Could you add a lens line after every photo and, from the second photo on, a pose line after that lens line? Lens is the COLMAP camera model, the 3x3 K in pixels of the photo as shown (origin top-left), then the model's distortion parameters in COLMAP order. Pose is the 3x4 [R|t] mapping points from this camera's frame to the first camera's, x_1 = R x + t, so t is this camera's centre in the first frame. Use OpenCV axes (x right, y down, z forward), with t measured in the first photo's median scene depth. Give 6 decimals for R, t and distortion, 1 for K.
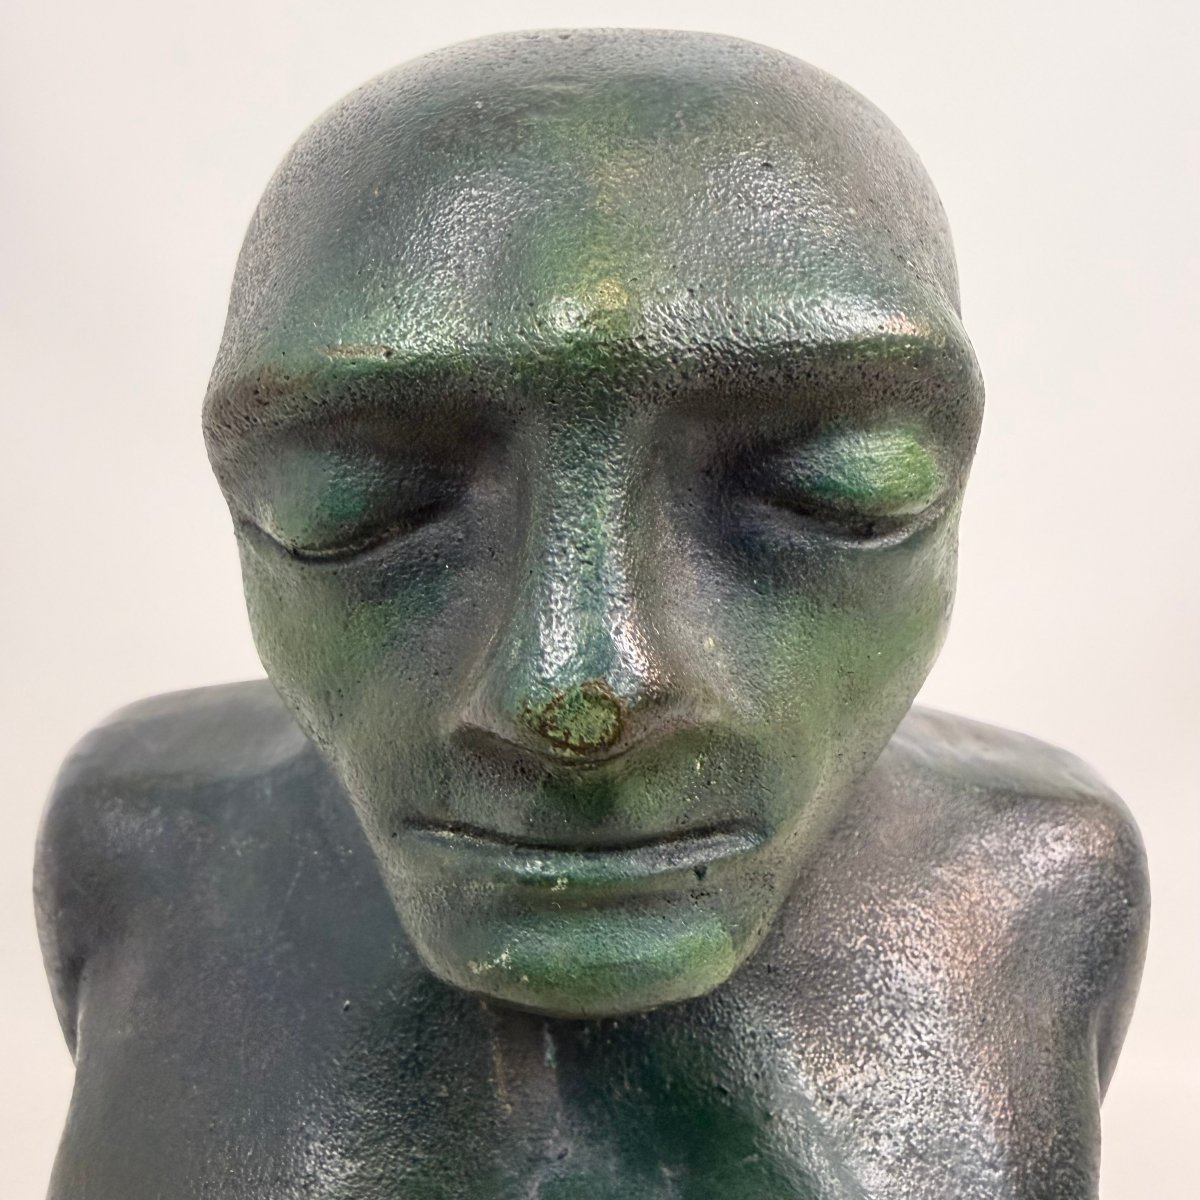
lens RADIAL K [[1134.6, 0, 574.3], [0, 1134.6, 526.0], [0, 0, 1]] dist [0.040334, 0.000000]
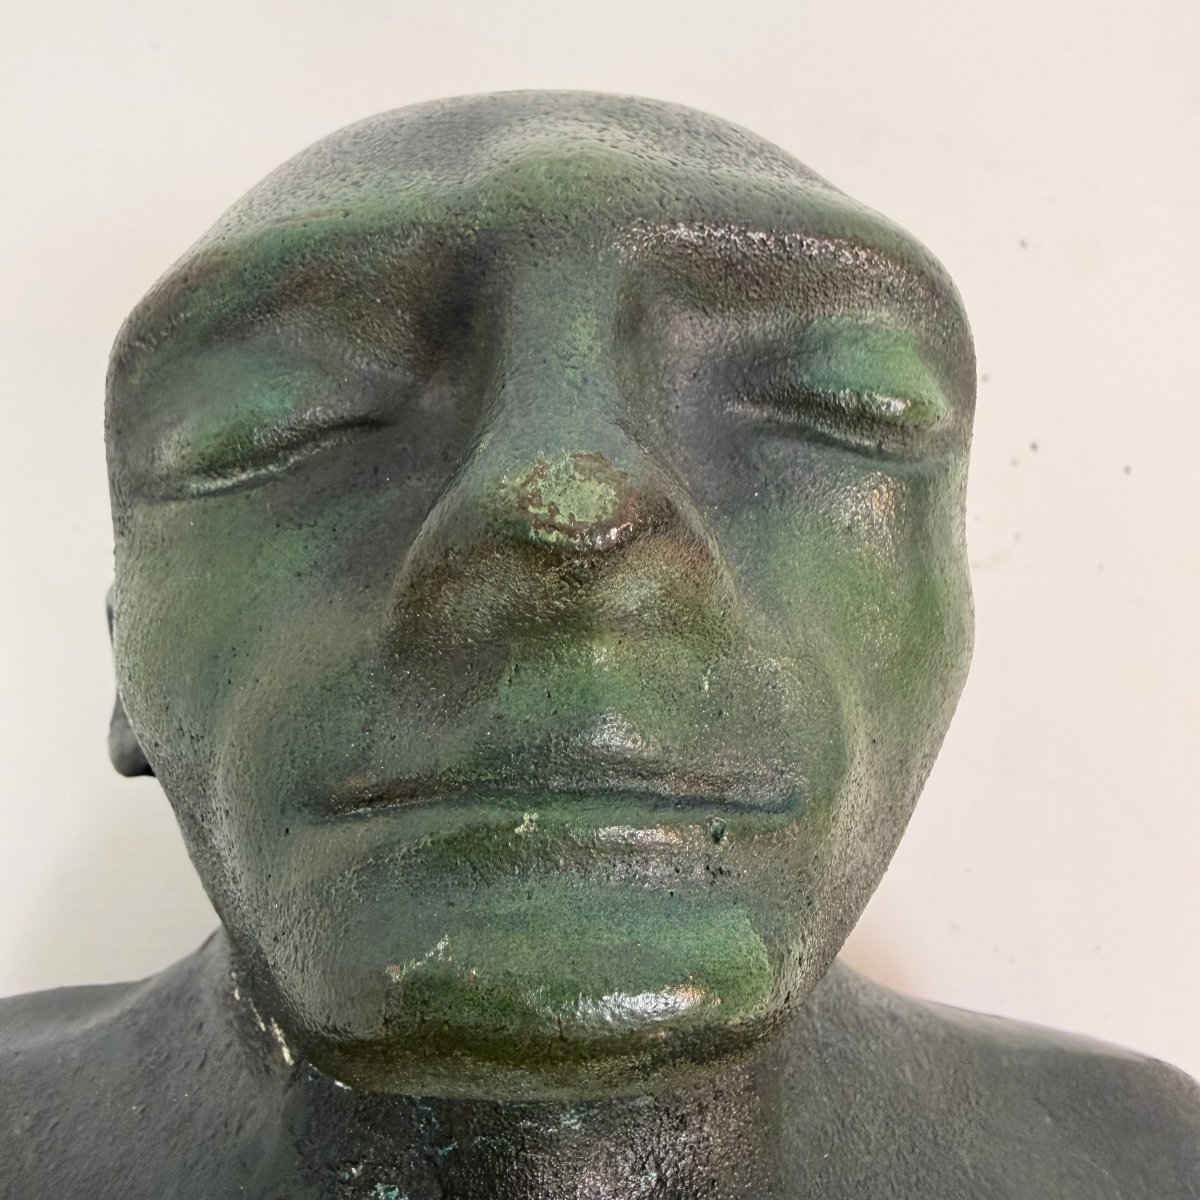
lens RADIAL K [[1154.7, 0, 573.2], [0, 1154.7, 554.1], [0, 0, 1]] dist [0.041975, 0.000000]
pose [[0.995042, 0.035218, 0.093015, -0.057402], [0.014443, 0.874130, -0.485477, 0.522538], [-0.098404, 0.484413, 0.869287, 0.294875]]
